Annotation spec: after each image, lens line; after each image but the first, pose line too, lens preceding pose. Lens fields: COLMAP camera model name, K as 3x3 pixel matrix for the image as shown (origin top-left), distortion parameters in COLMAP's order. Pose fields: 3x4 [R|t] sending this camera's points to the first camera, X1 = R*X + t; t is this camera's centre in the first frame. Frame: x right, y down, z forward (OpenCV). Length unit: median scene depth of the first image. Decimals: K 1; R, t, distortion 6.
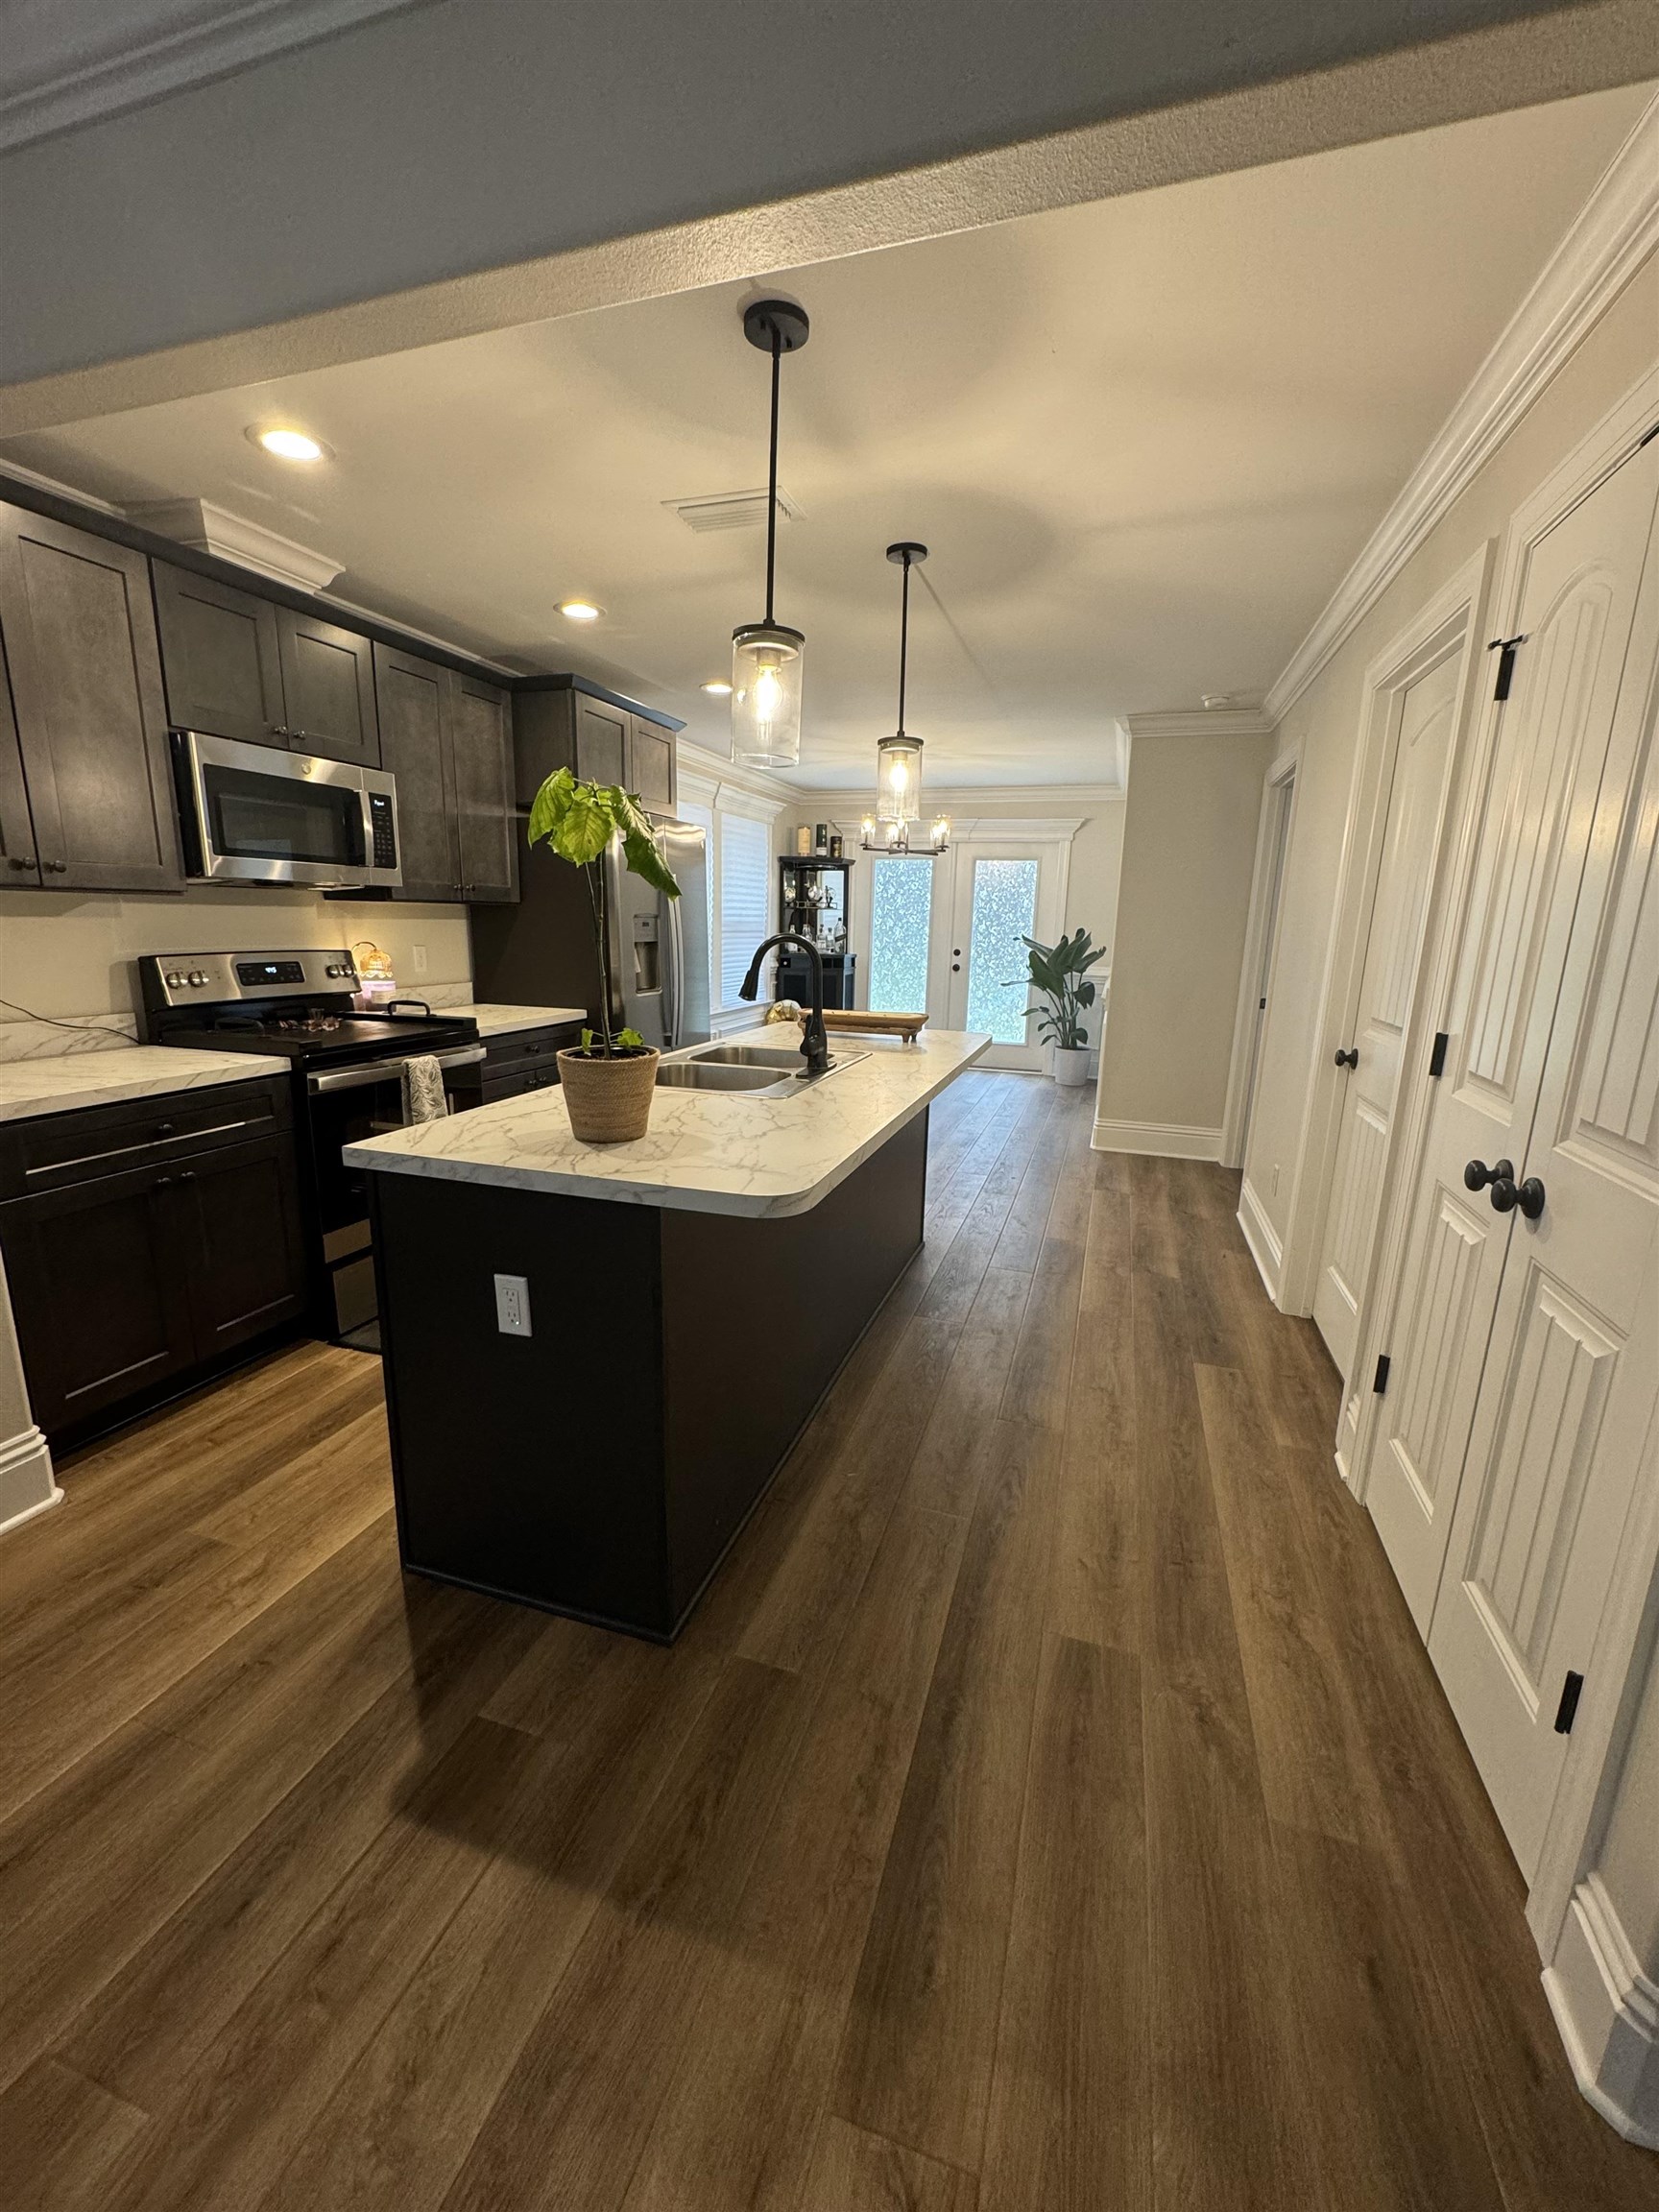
lens RADIAL K [[876.8, 0, 826.9], [0, 876.8, 1107.7], [0, 0, 1]] dist [-0.001852, 0.000610]
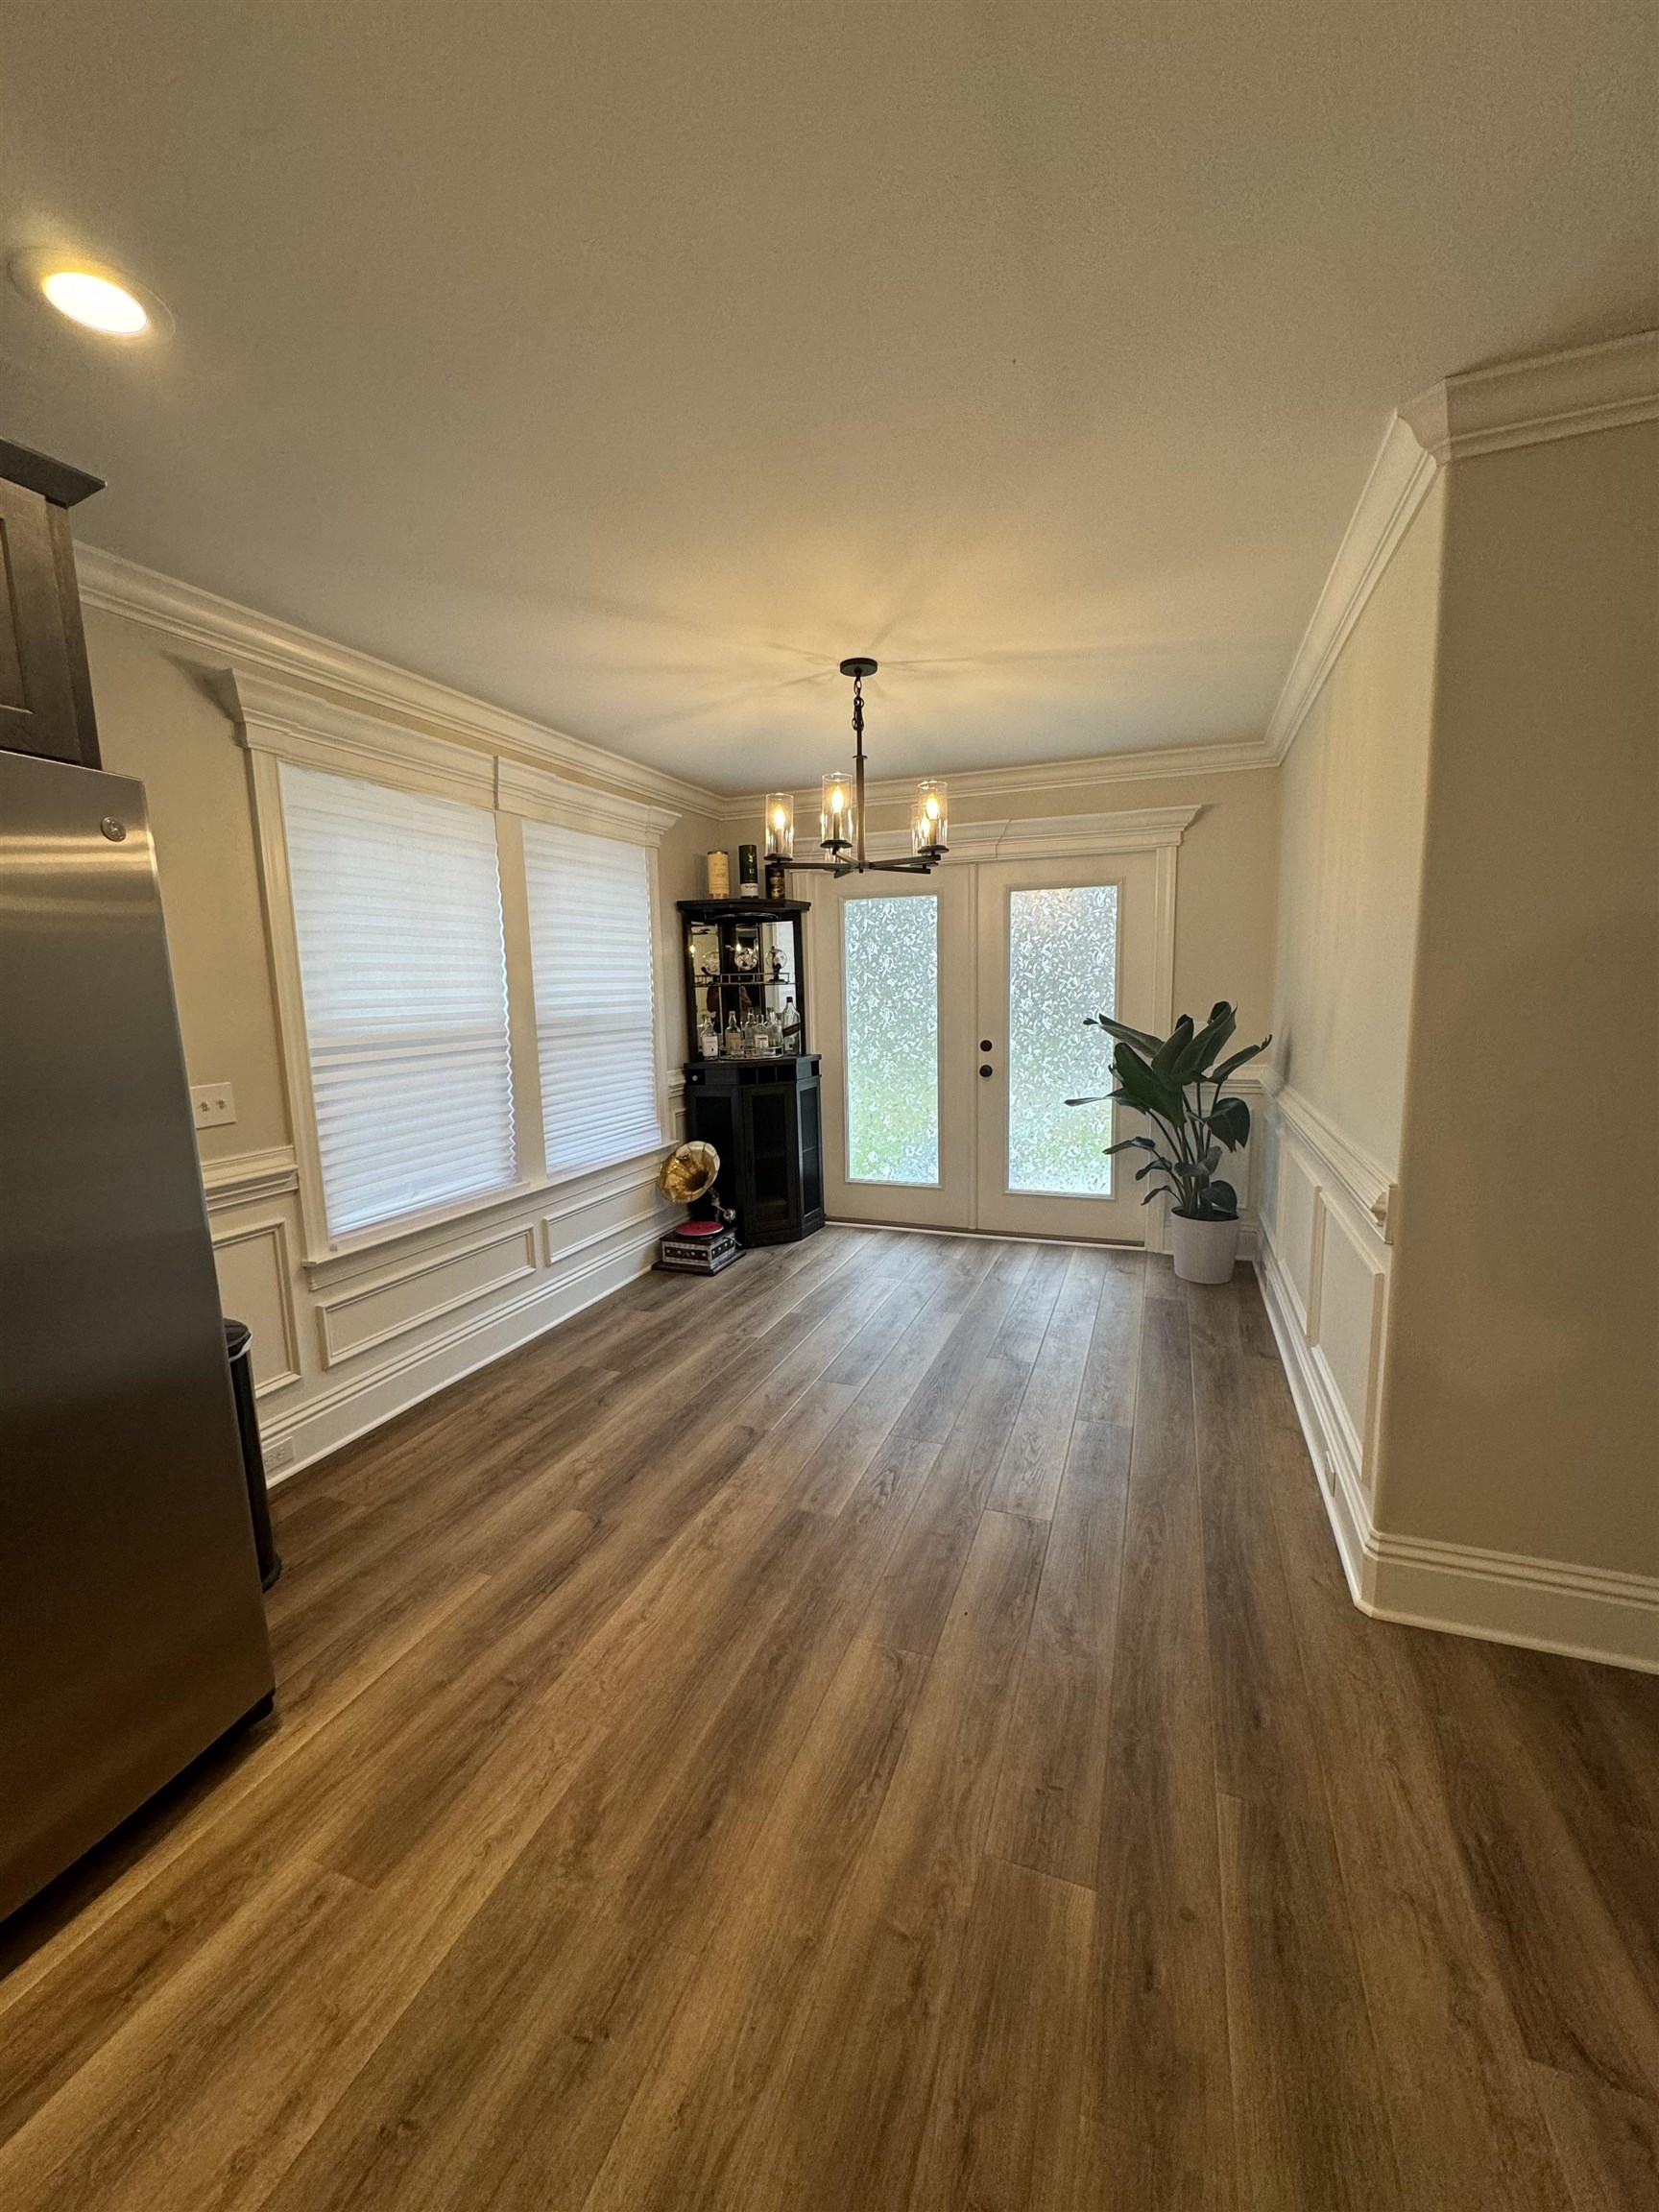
lens RADIAL K [[876.8, 0, 832.8], [0, 876.8, 1114.0], [0, 0, 1]] dist [-0.001852, 0.000610]
pose [[0.998013, -0.040644, -0.048156, 0.075745], [0.037444, 0.997144, -0.065584, -0.101814], [0.050685, 0.063651, 0.996684, 0.429488]]
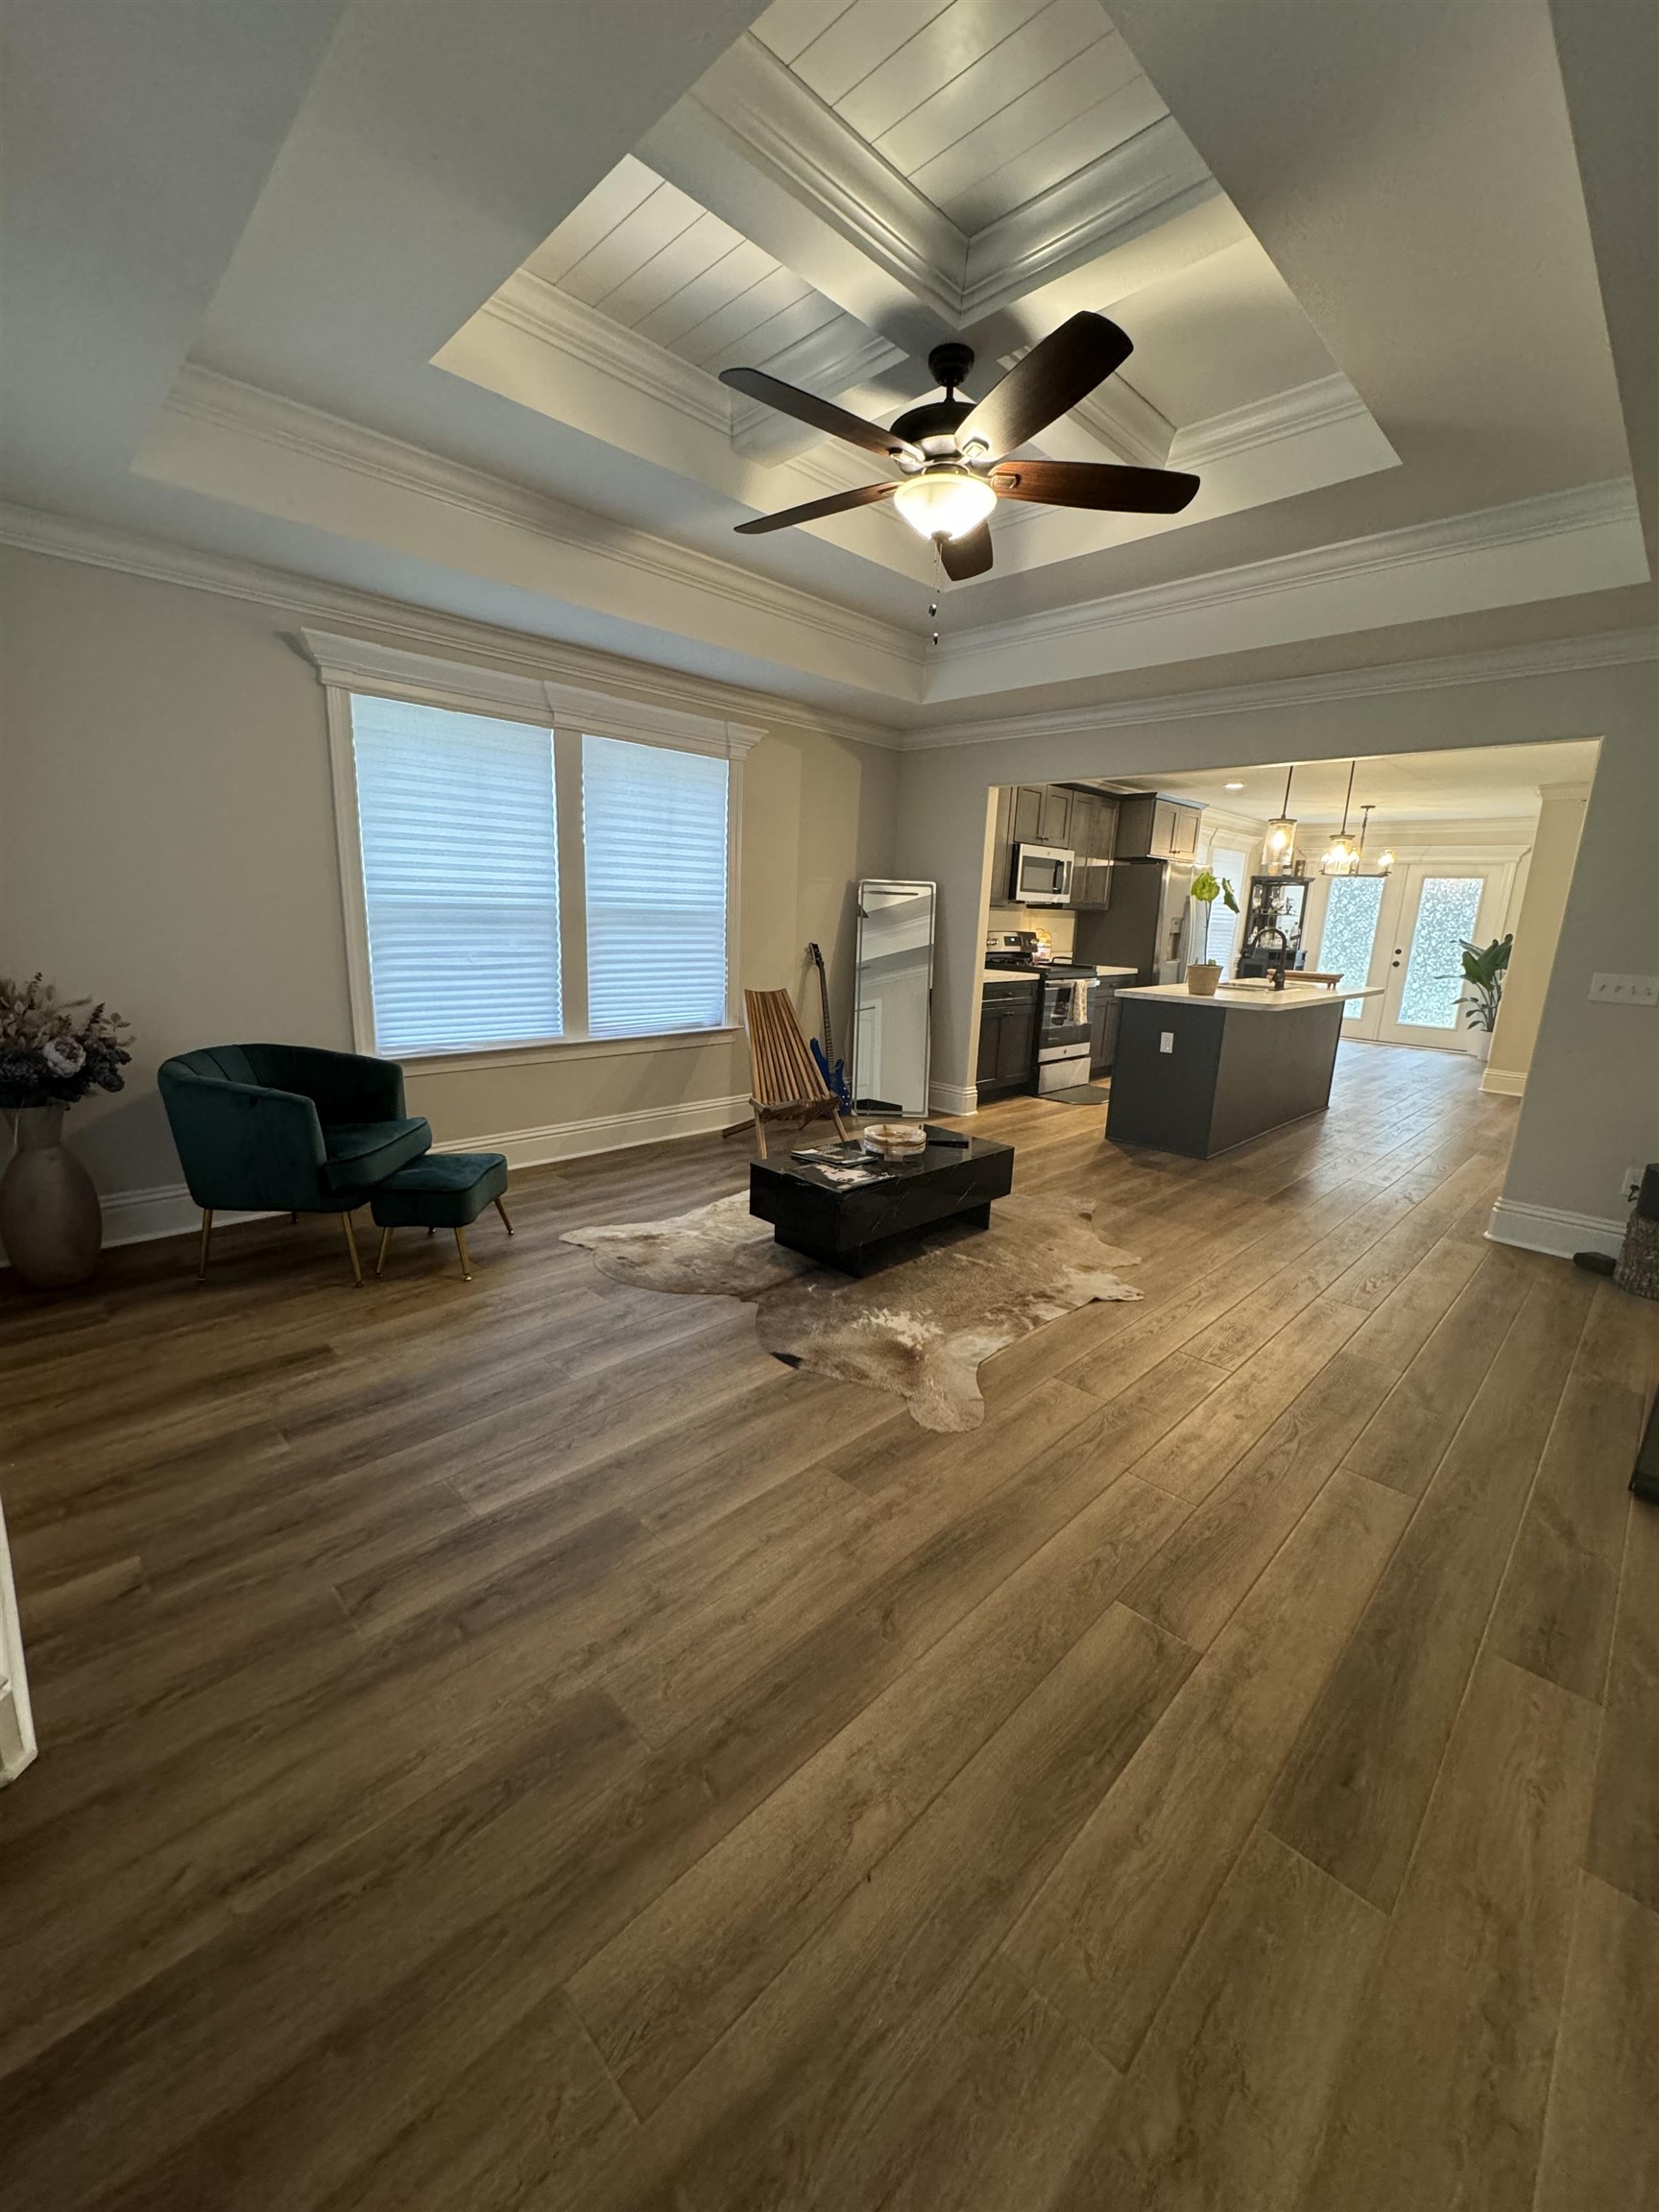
lens RADIAL K [[876.8, 0, 830.4], [0, 876.8, 1109.0], [0, 0, 1]] dist [-0.001852, 0.000610]
pose [[0.894525, 0.110287, -0.433200, -0.010842], [-0.110192, 0.993585, 0.025416, 0.109862], [0.433225, 0.025000, 0.900939, -0.499565]]
